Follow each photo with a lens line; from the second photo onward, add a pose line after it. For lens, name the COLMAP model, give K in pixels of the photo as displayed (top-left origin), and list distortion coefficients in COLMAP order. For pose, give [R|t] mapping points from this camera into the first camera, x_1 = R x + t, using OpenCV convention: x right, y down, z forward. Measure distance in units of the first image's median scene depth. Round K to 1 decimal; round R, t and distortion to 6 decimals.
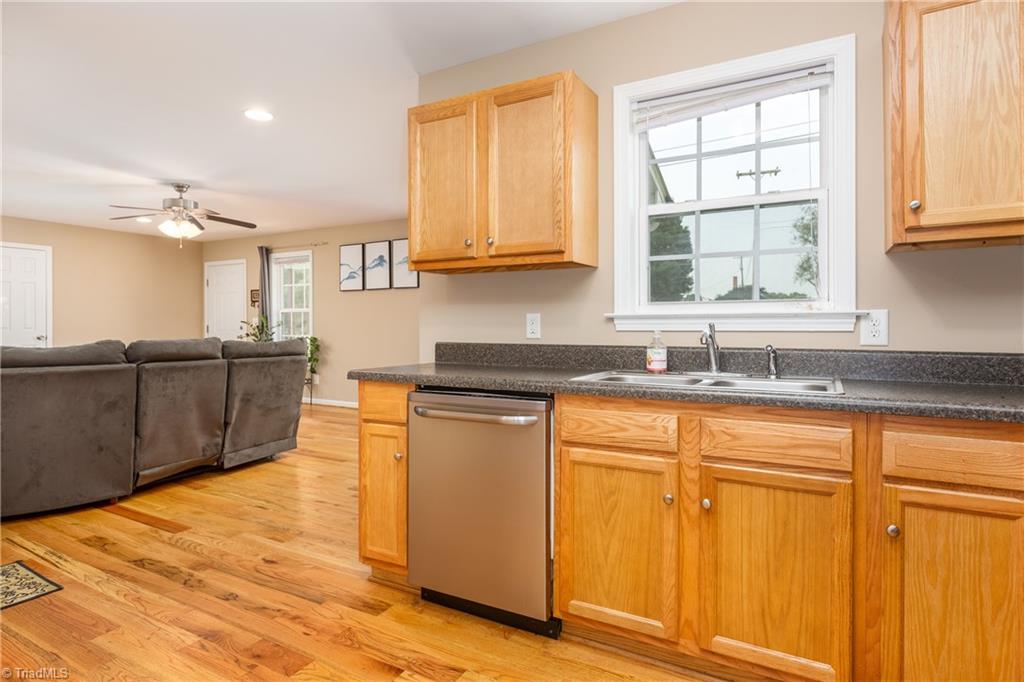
lens RADIAL K [[555.0, 0, 511.1], [0, 555.0, 325.7], [0, 0, 1]] dist [0.003525, -0.002307]
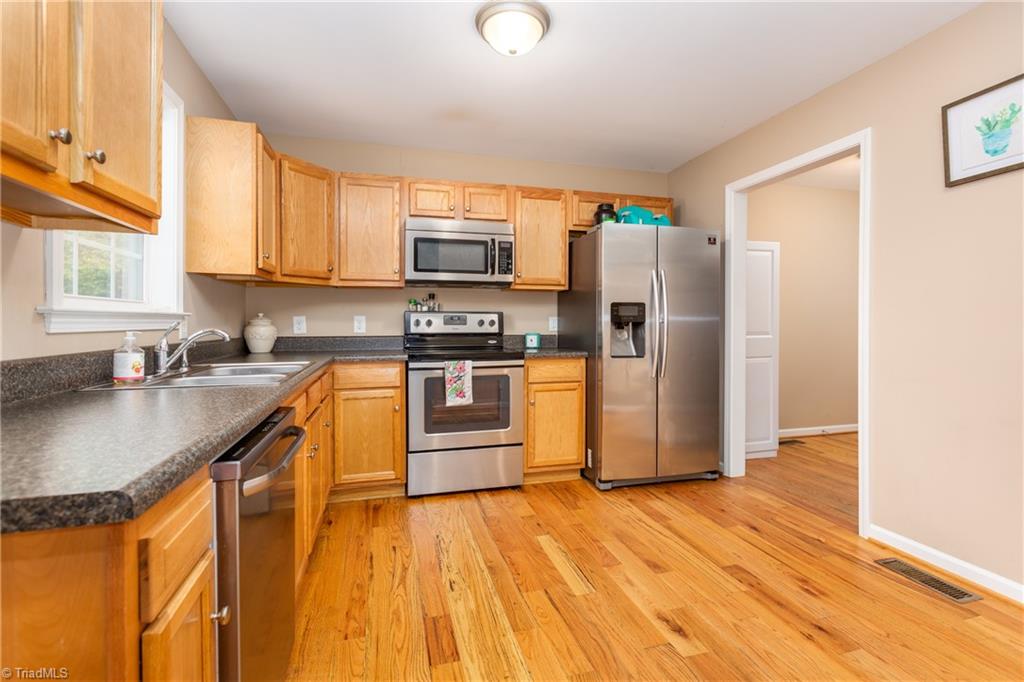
lens RADIAL K [[466.5, 0, 518.8], [0, 466.5, 326.9], [0, 0, 1]] dist [0.003873, -0.001698]
pose [[-0.720927, -0.005754, 0.692988, -0.557824], [0.001802, 0.999947, 0.010177, -0.003657], [-0.693009, 0.008586, -0.720878, 0.961857]]
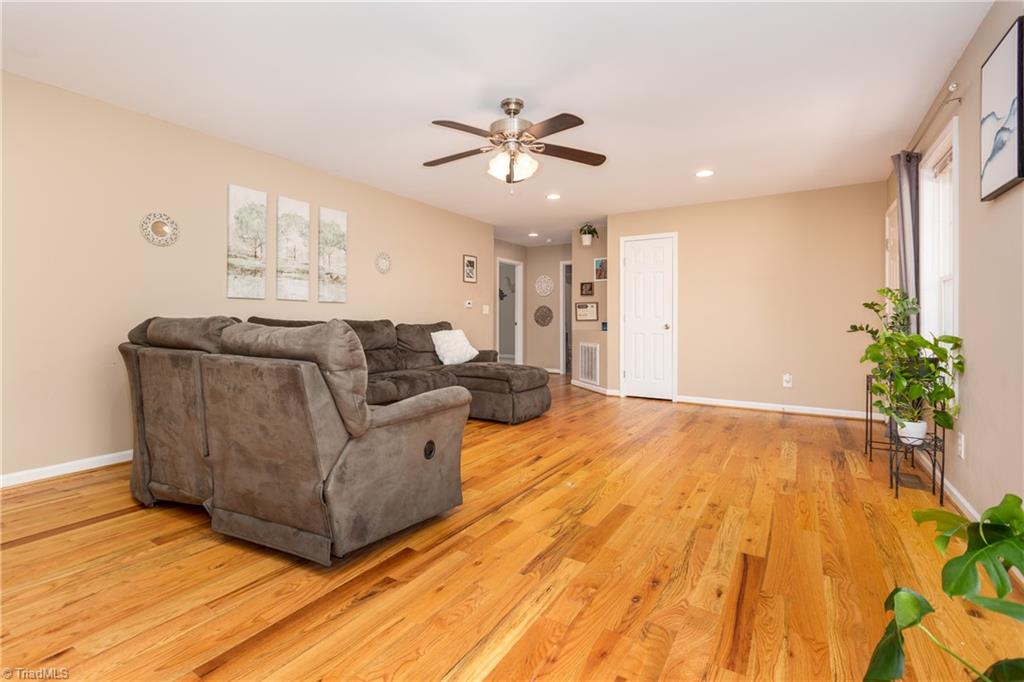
lens RADIAL K [[466.5, 0, 505.1], [0, 466.5, 323.3], [0, 0, 1]] dist [0.003873, -0.001698]
pose [[-0.050840, 0.004988, -0.998694, -0.030392], [-0.007230, 0.999959, 0.005362, 0.035016], [0.998681, 0.007493, -0.050802, 2.093132]]
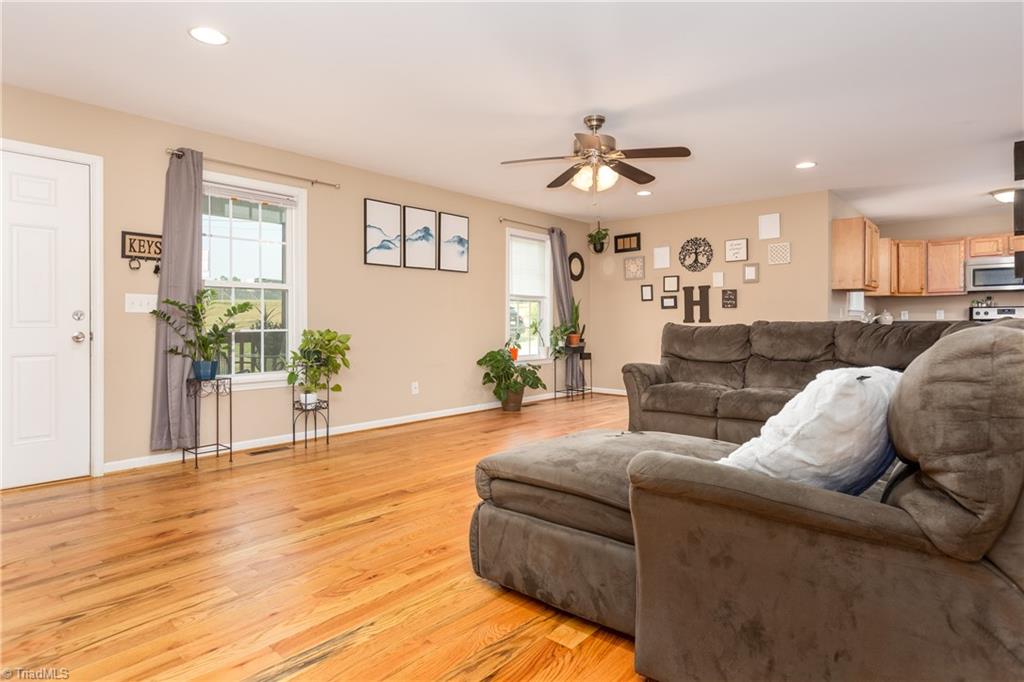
lens RADIAL K [[555.0, 0, 515.7], [0, 555.0, 323.6], [0, 0, 1]] dist [0.003525, -0.002307]
pose [[0.207048, -0.001642, 0.978329, -2.738521], [0.005109, 0.999987, 0.000597, 0.037260], [-0.978317, 0.004875, 0.207053, 1.947952]]
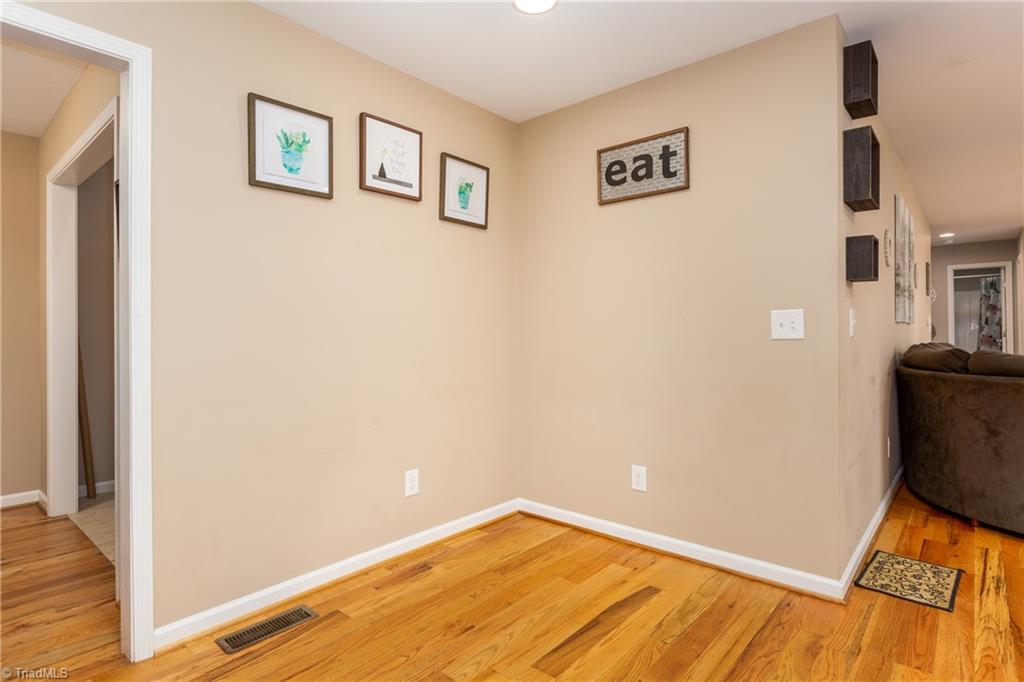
lens RADIAL K [[531.6, 0, 509.8], [0, 531.6, 335.4], [0, 0, 1]] dist [-0.004352, -0.000781]
pose [[-0.199515, 0.004773, -0.979883, 0.207026], [0.003882, 0.999984, 0.004081, -0.003343], [0.979887, -0.002989, -0.199531, 0.414095]]
